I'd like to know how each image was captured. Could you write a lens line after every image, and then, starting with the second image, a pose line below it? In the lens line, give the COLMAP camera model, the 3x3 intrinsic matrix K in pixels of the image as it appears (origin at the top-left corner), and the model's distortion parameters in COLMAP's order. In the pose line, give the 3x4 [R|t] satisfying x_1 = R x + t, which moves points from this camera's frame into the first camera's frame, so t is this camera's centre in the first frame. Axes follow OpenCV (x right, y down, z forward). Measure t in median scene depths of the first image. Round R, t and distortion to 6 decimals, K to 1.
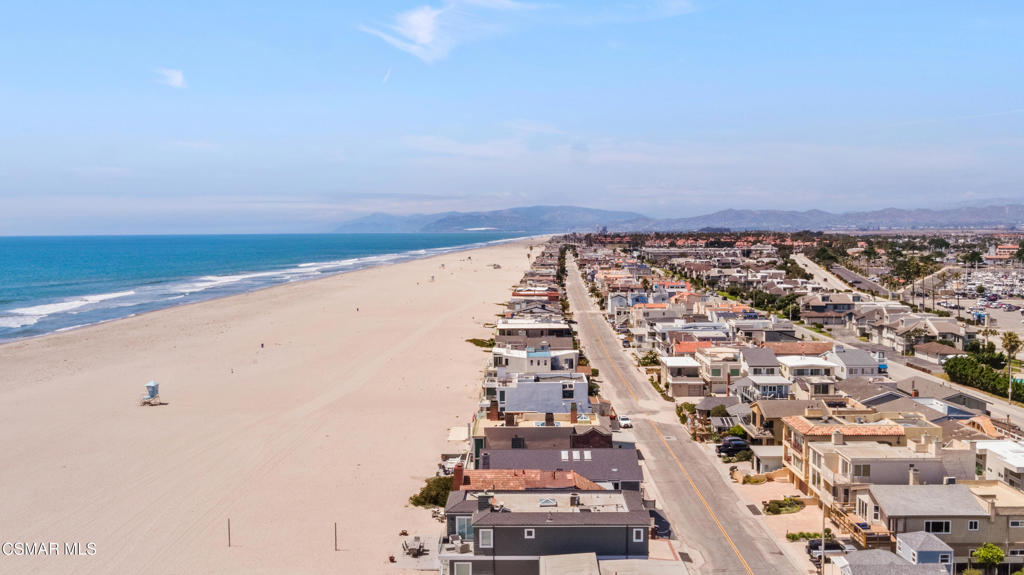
lens RADIAL K [[937.2, 0, 502.4], [0, 937.2, 283.9], [0, 0, 1]] dist [0.038770, -0.010830]
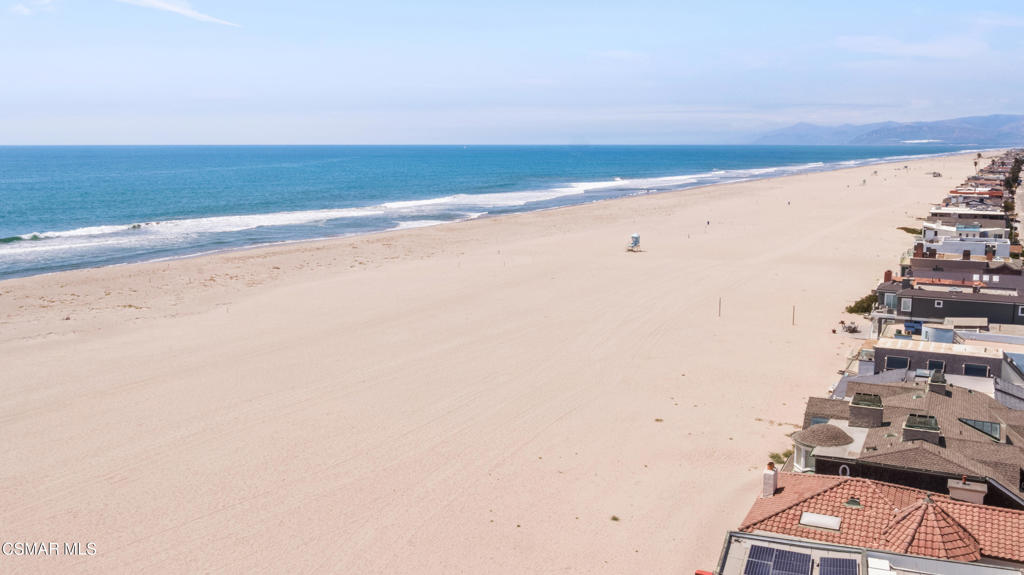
lens RADIAL K [[937.2, 0, 514.5], [0, 937.2, 277.3], [0, 0, 1]] dist [0.038770, -0.010830]
pose [[0.910252, 0.076665, -0.406895, 0.009176], [-0.040045, 0.994402, 0.097778, 0.043067], [0.412114, -0.072708, 0.908227, -0.254446]]
